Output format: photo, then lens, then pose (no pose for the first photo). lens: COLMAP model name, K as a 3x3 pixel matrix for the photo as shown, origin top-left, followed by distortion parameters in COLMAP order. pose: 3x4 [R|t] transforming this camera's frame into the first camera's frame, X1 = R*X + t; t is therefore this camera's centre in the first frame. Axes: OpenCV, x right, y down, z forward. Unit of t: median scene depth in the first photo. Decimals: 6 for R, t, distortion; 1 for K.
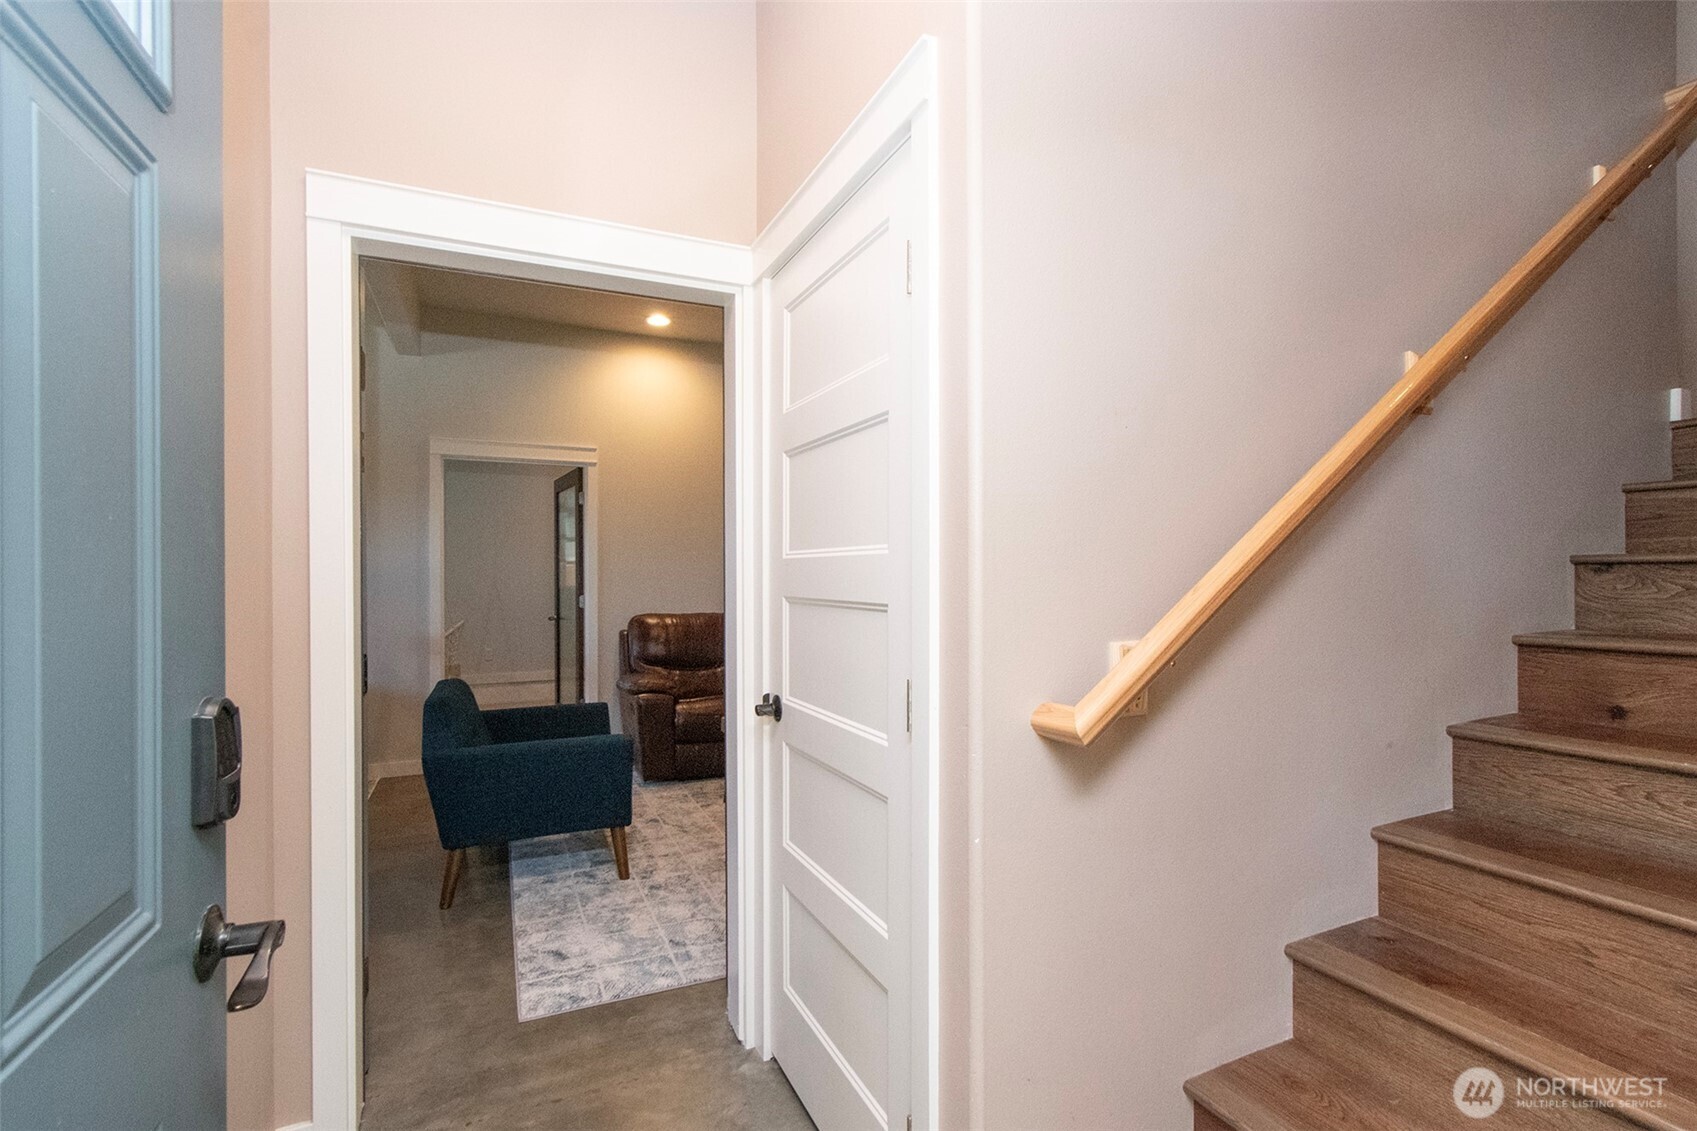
lens RADIAL K [[786.9, 0, 854.5], [0, 786.9, 573.6], [0, 0, 1]] dist [-0.000463, -0.000044]
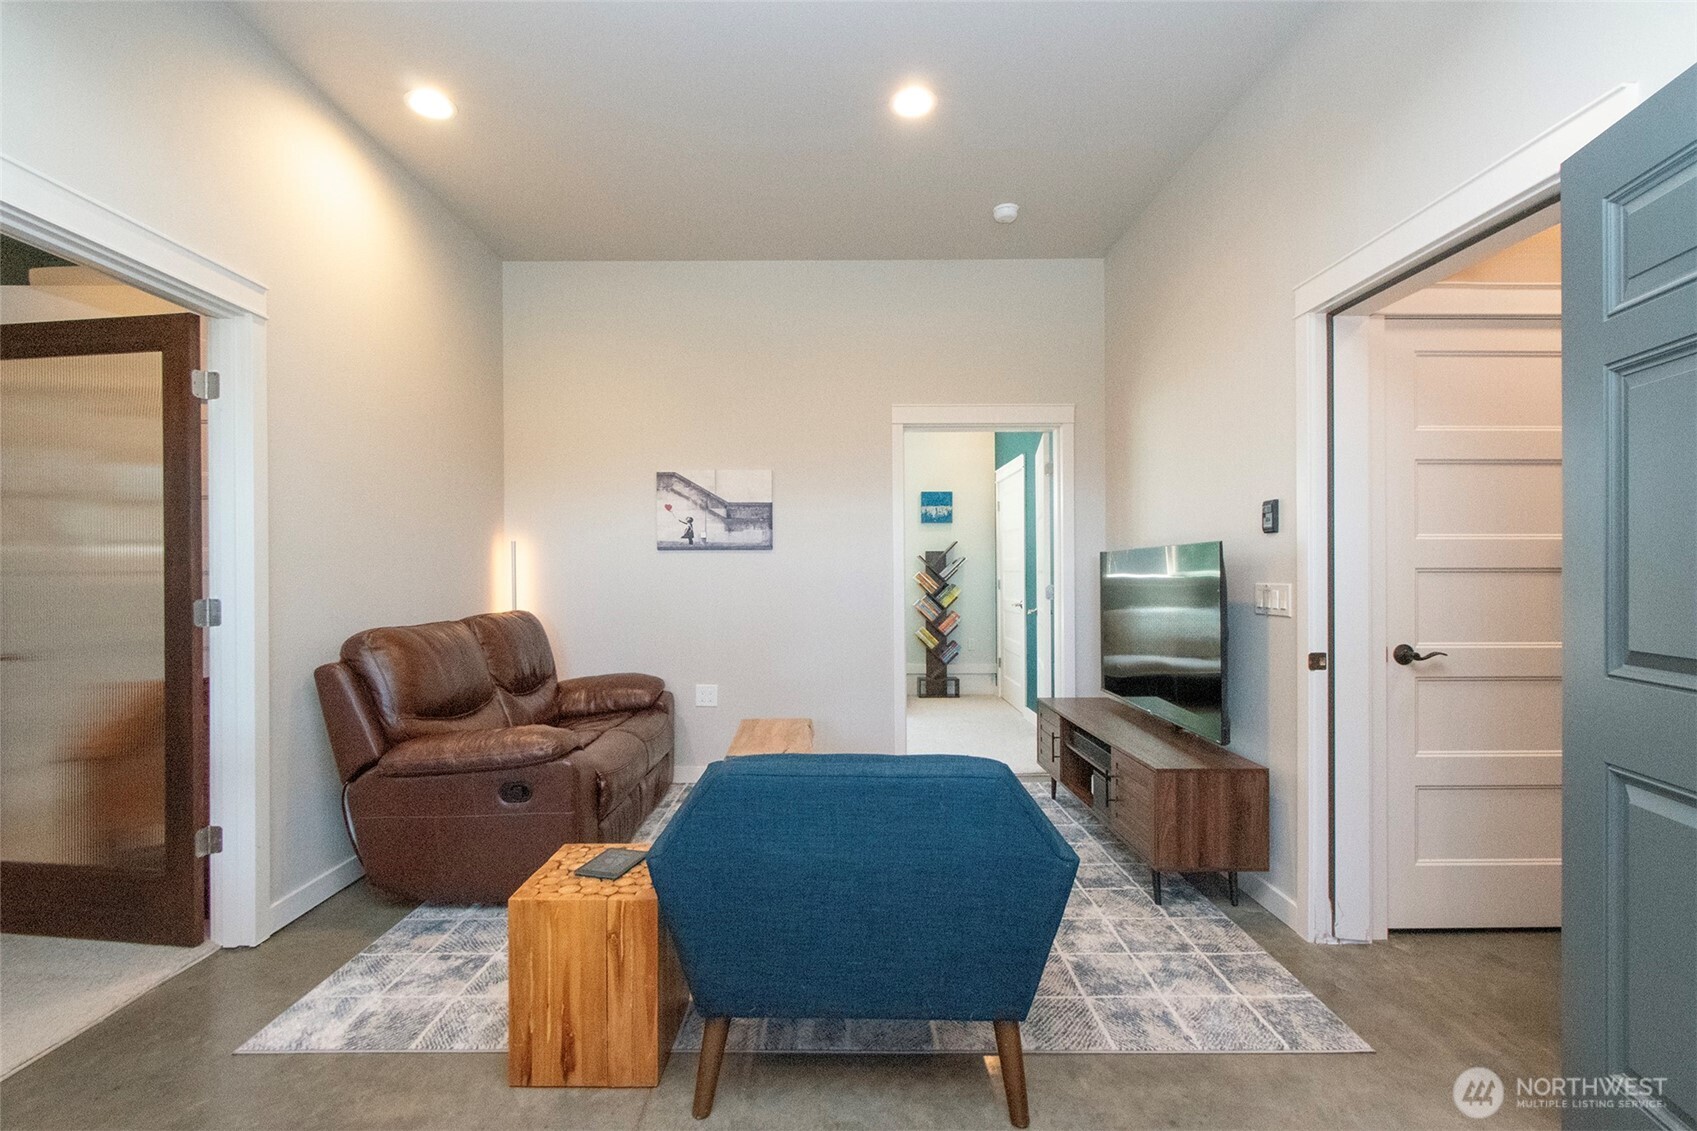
lens RADIAL K [[755.5, 0, 841.1], [0, 755.5, 573.8], [0, 0, 1]] dist [0.000634, -0.000014]
pose [[0.416083, 0.000894, 0.909326, -1.069733], [0.001415, 0.999998, -0.001630, 0.026957], [-0.909326, 0.001965, 0.416081, 0.884838]]
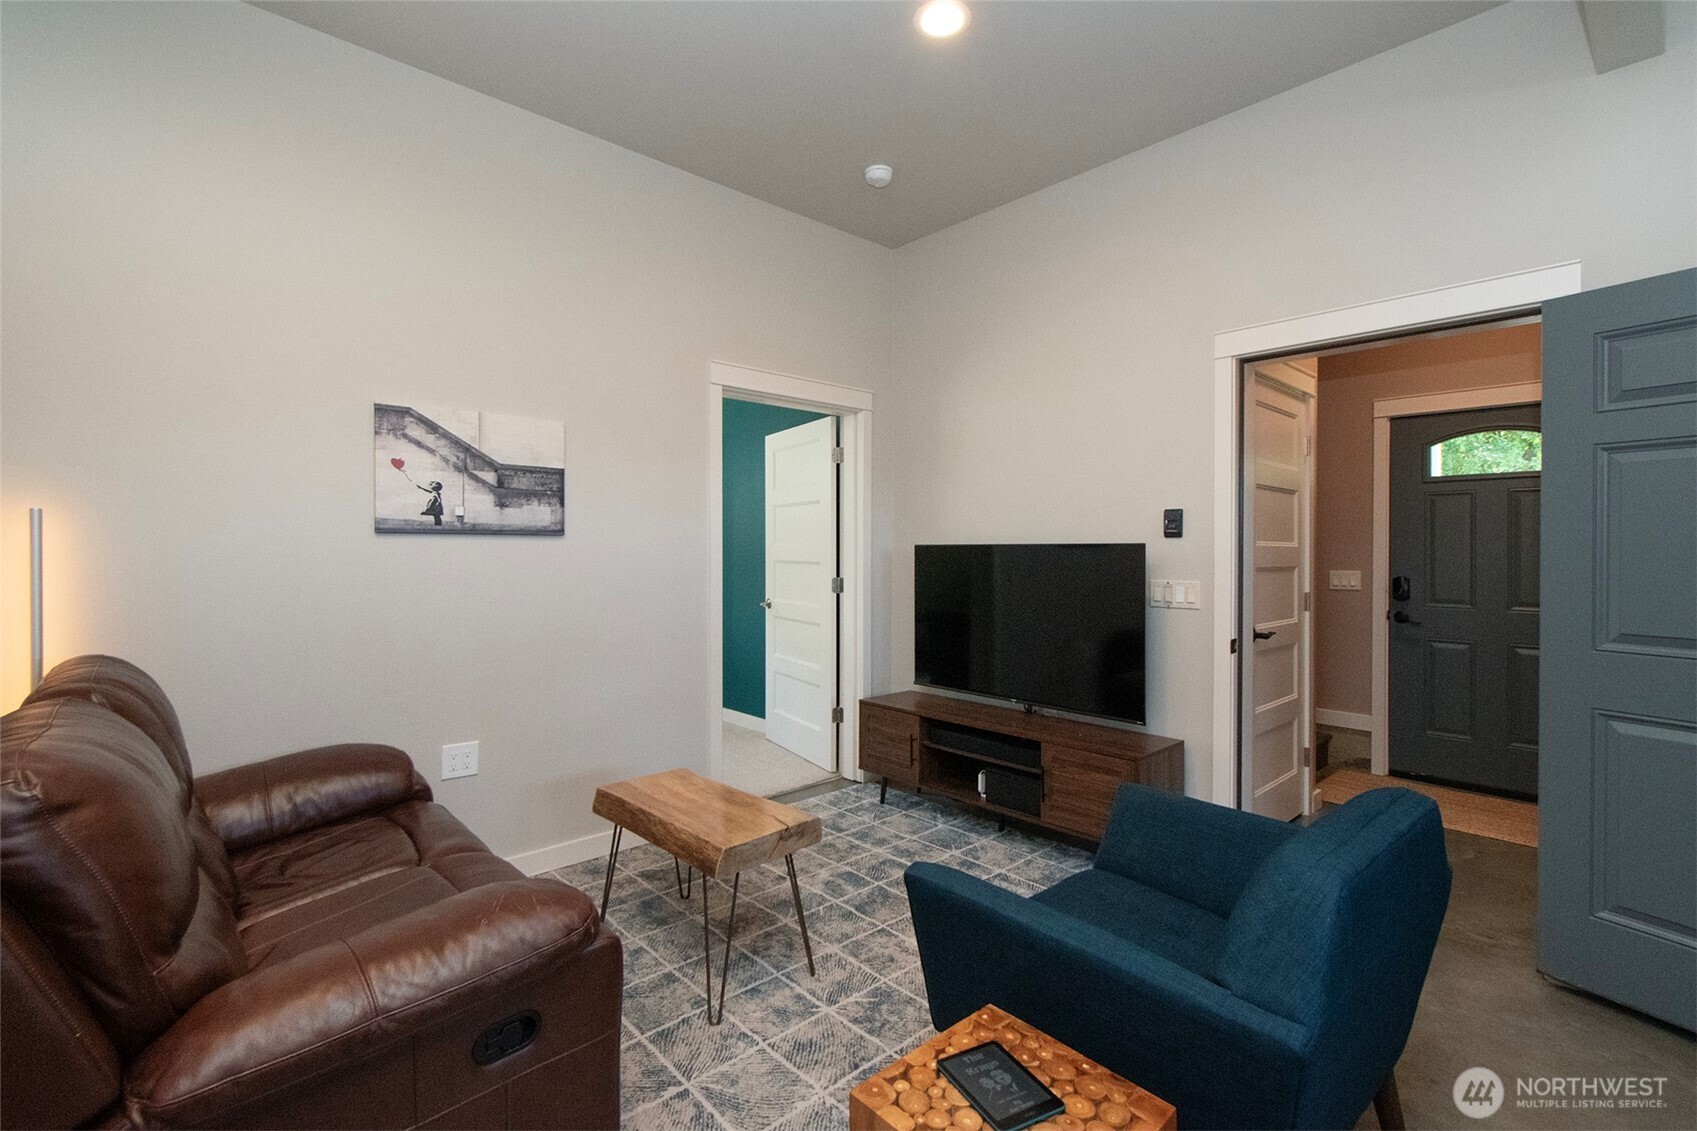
lens RADIAL K [[760.0, 0, 850.1], [0, 760.0, 549.8], [0, 0, 1]] dist [0.000078, -0.000147]
pose [[-0.310235, 0.003294, 0.950654, -0.906895], [-0.002500, 0.999988, -0.004281, 0.001175], [-0.950657, -0.003705, -0.310223, 1.534853]]
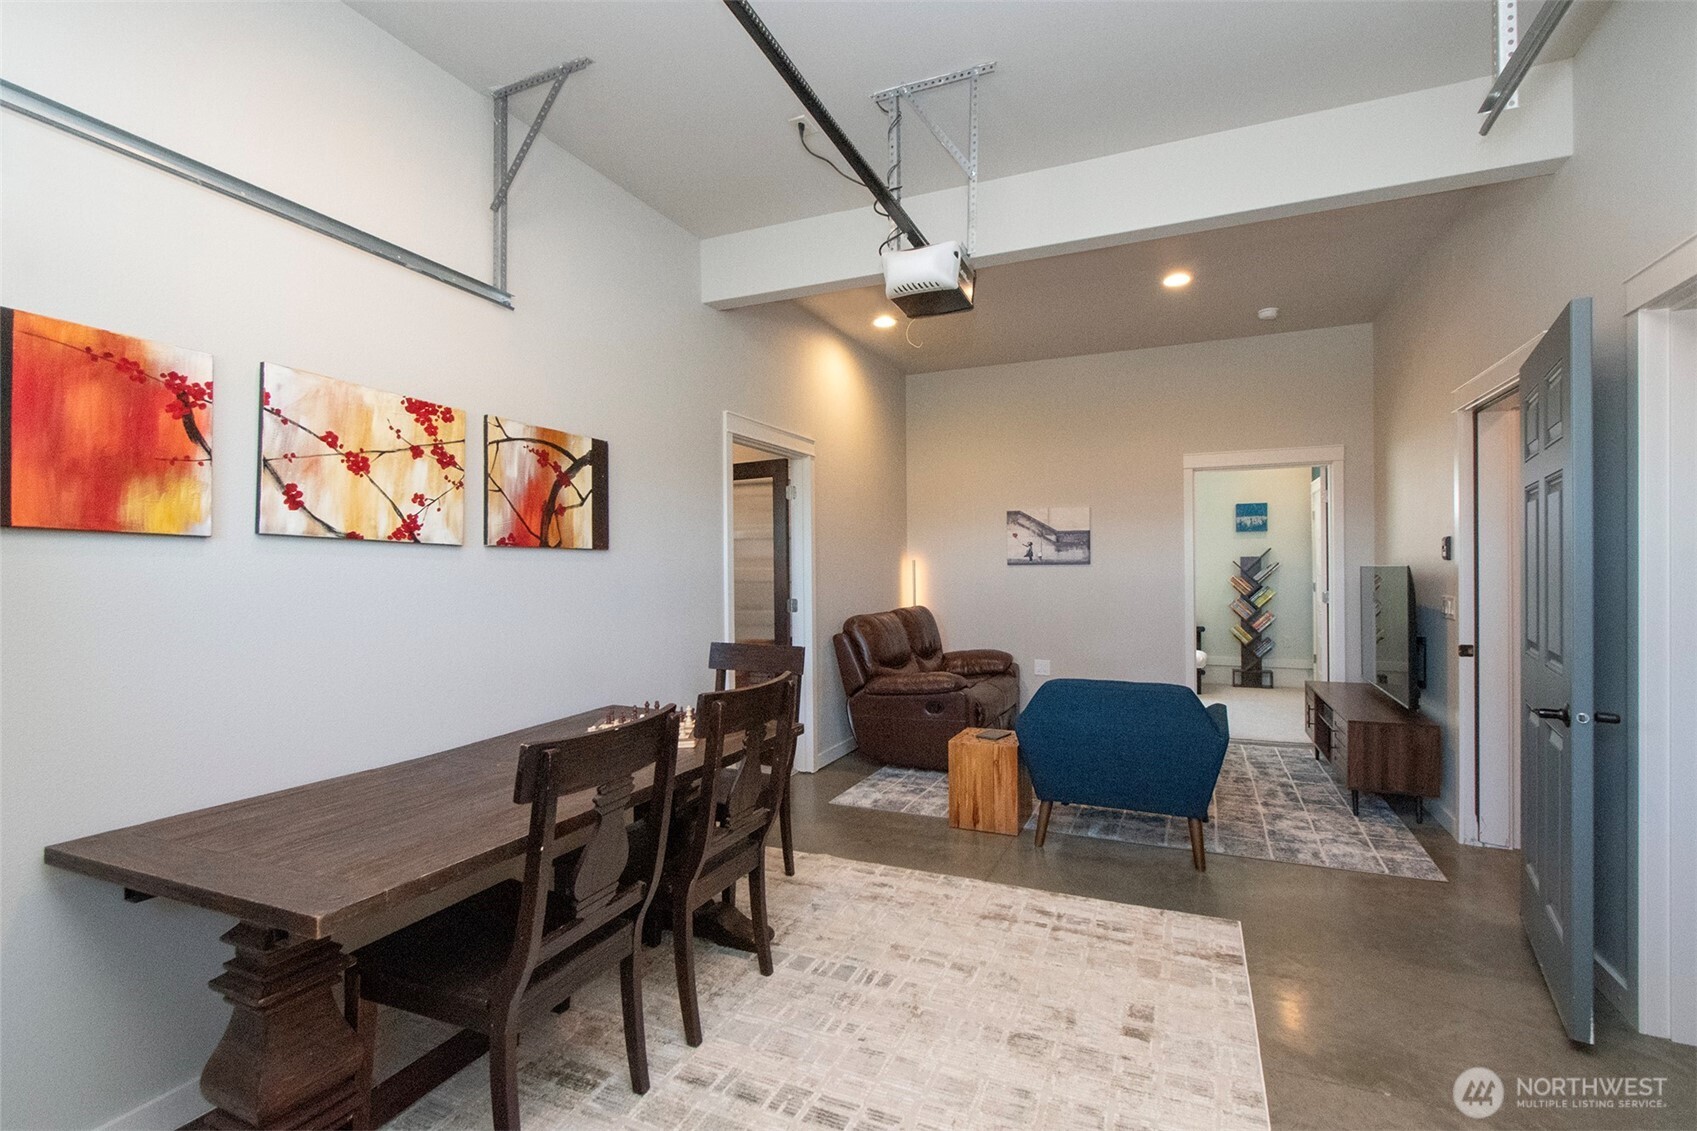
lens RADIAL K [[786.9, 0, 854.5], [0, 786.9, 573.6], [0, 0, 1]] dist [-0.000463, -0.000044]
pose [[0.746181, -0.008372, 0.665690, -1.643475], [0.005456, 0.999964, 0.006460, -0.012881], [-0.665721, -0.001189, 0.746200, 0.479979]]
